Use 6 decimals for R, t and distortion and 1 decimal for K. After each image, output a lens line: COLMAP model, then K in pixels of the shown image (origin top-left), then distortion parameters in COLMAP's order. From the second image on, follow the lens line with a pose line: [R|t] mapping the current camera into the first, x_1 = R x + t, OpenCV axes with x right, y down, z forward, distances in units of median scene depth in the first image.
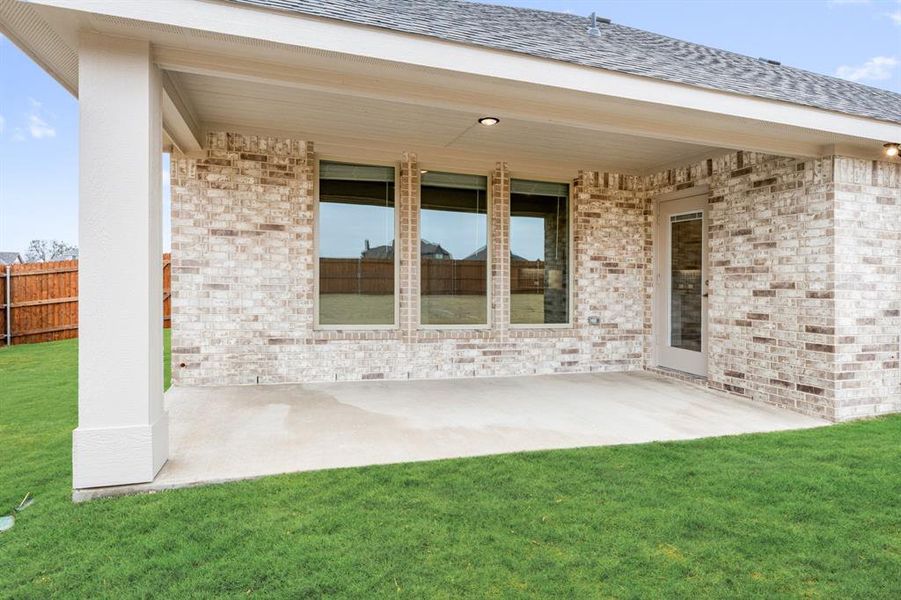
lens RADIAL K [[509.4, 0, 452.1], [0, 509.4, 274.5], [0, 0, 1]] dist [-0.002589, -0.000524]
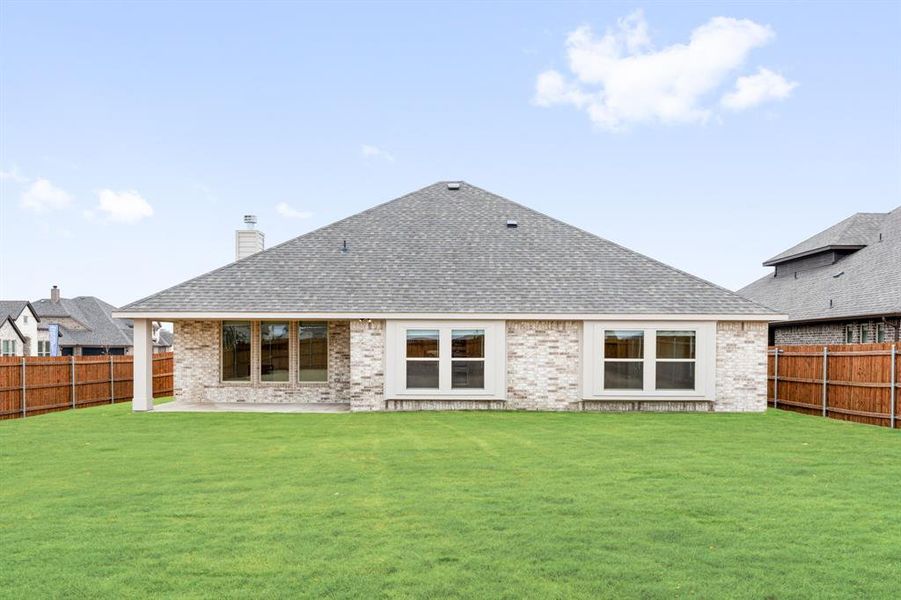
lens RADIAL K [[678.3, 0, 450.5], [0, 678.3, 300.0], [0, 0, 1]] dist [0.005236, 0.000516]
pose [[0.942627, -0.043584, -0.330990, 2.180946], [0.023611, 0.997662, -0.064127, -0.074296], [0.333011, 0.052633, 0.941453, -2.098897]]
